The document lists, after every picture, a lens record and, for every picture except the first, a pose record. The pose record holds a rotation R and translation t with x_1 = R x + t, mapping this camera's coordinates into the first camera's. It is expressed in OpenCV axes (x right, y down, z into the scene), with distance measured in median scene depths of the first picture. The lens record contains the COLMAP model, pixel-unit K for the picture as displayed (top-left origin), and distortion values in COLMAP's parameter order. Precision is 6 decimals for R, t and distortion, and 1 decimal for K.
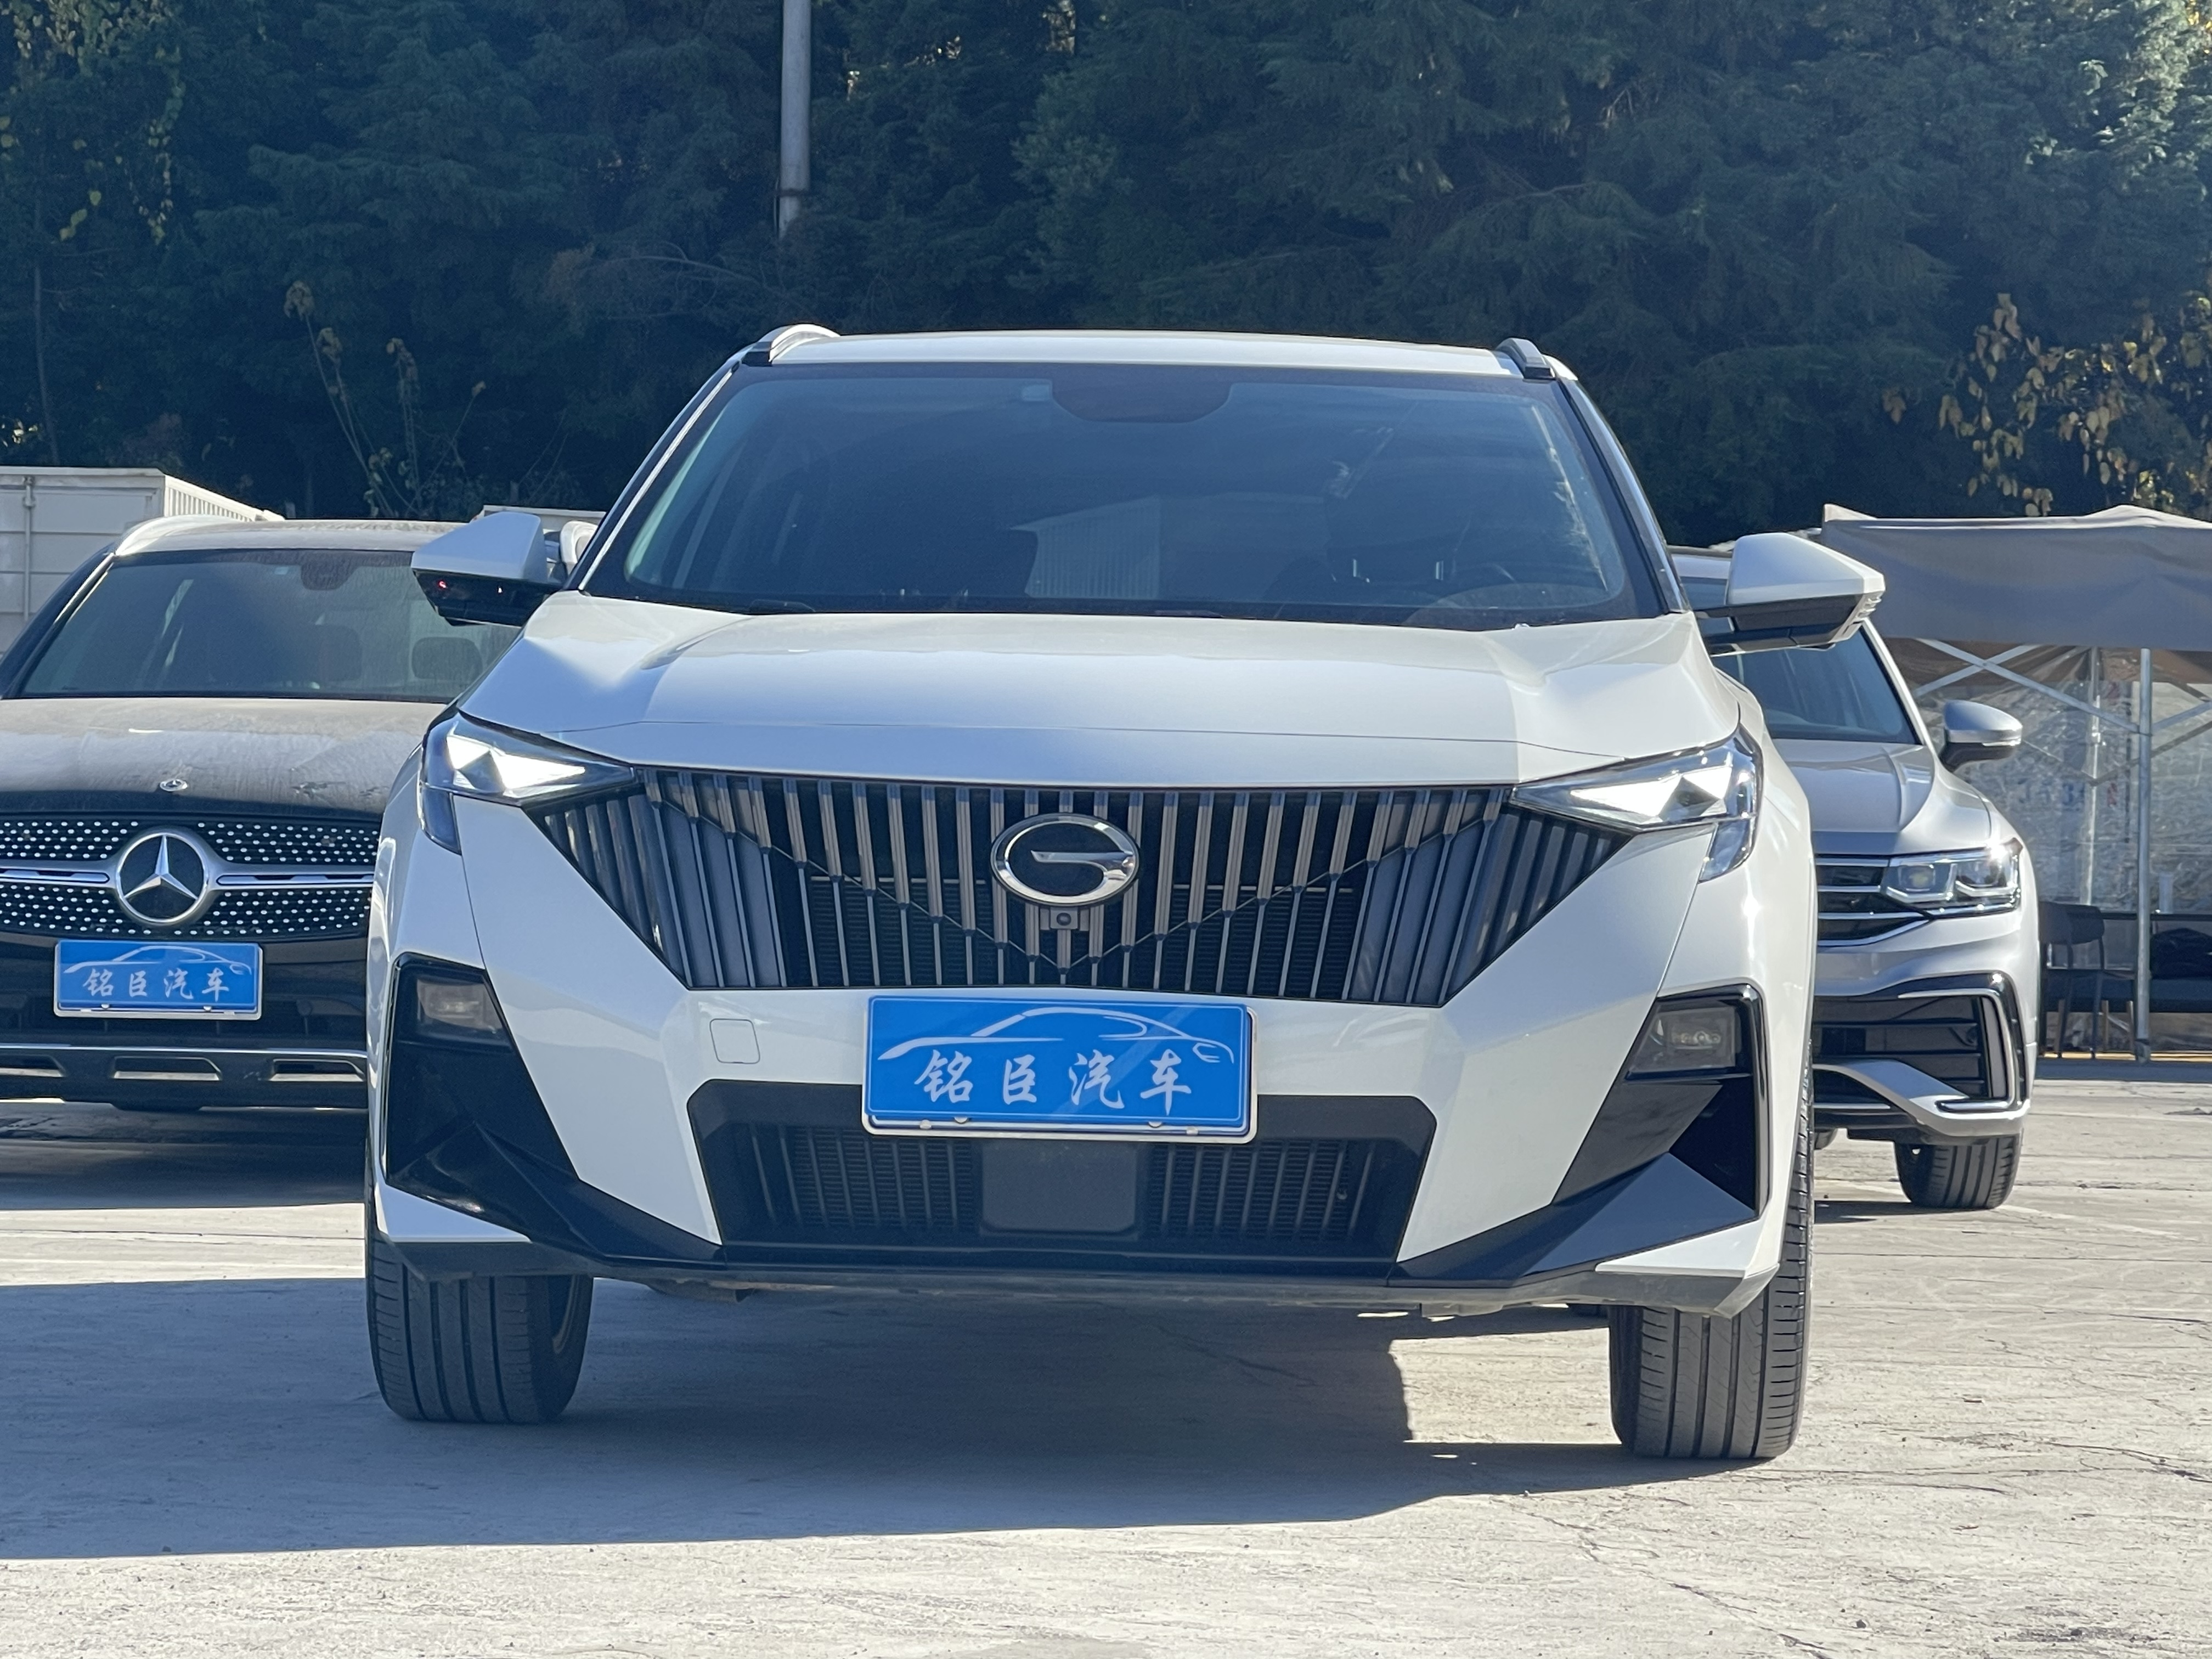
lens RADIAL K [[6078.5, 0, 1109.2], [0, 6078.5, 831.8], [0, 0, 1]] dist [-0.065712, 0.000000]
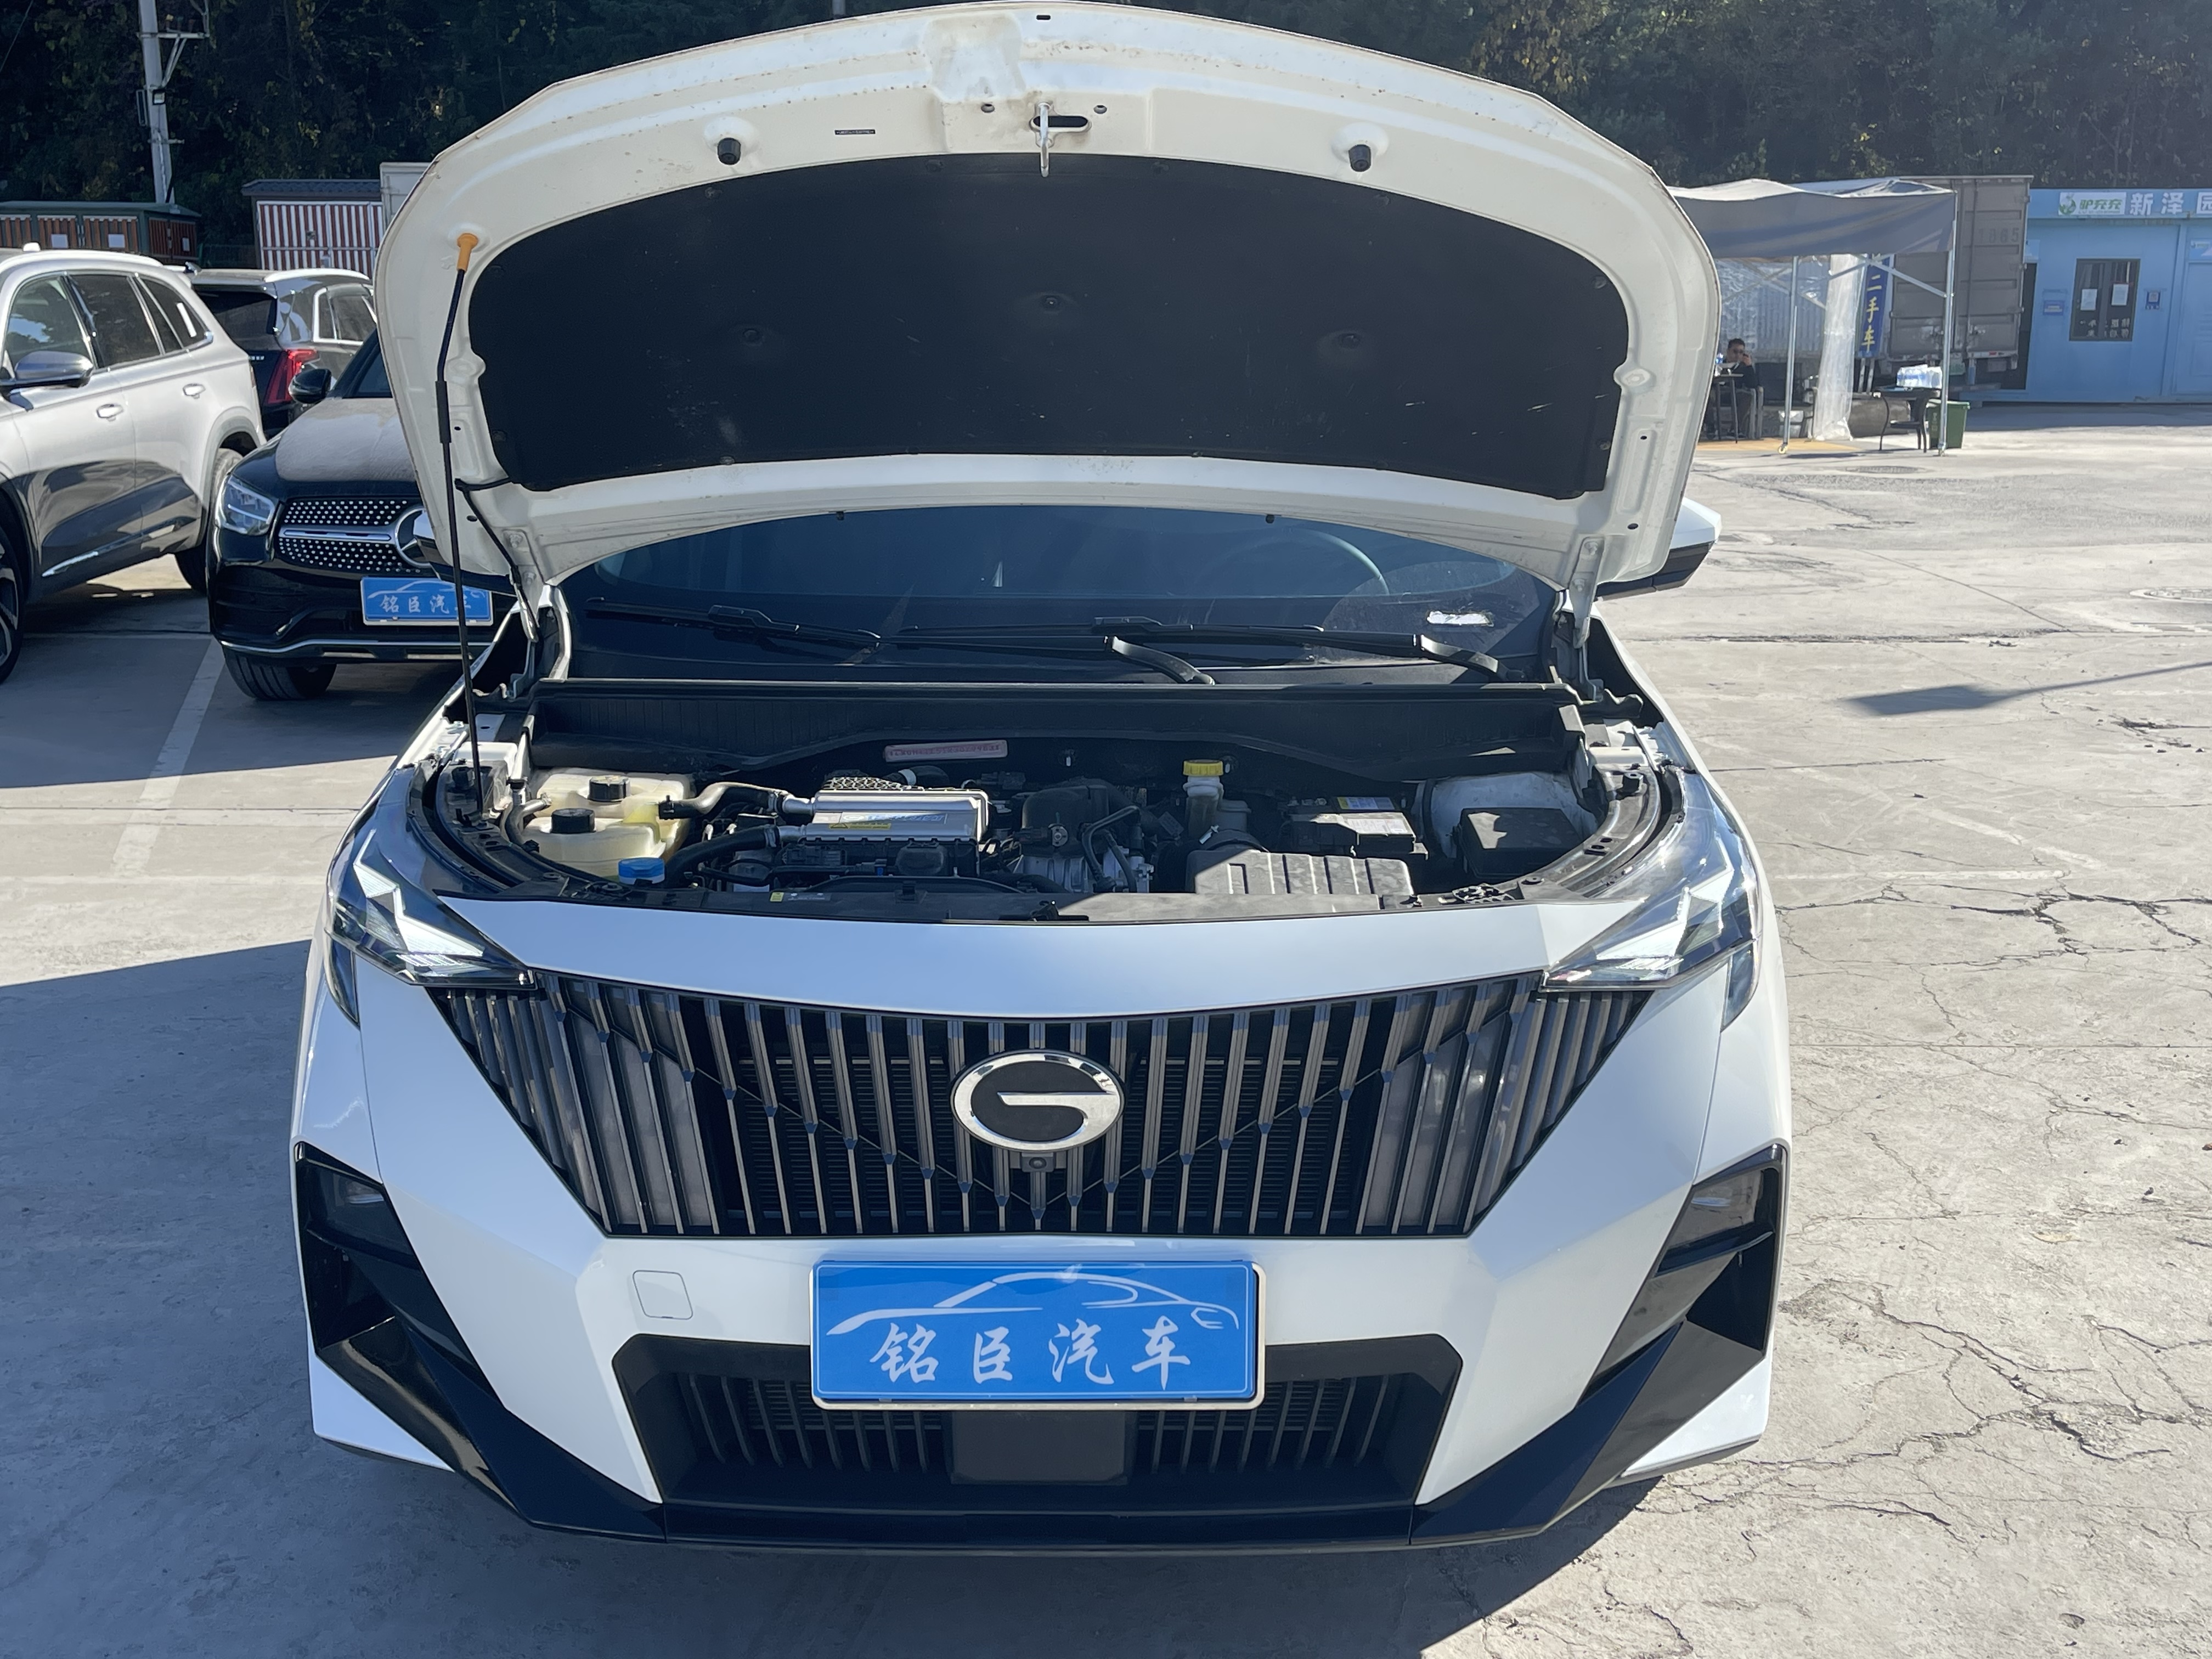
lens RADIAL K [[2444.3, 0, 1110.4], [0, 2444.3, 912.7], [0, 0, 1]] dist [0.023463, 0.000000]
pose [[0.998583, -0.029411, 0.044345, -0.011417], [0.017631, 0.969173, 0.245750, -0.104790], [-0.050206, -0.244620, 0.968318, 0.671195]]
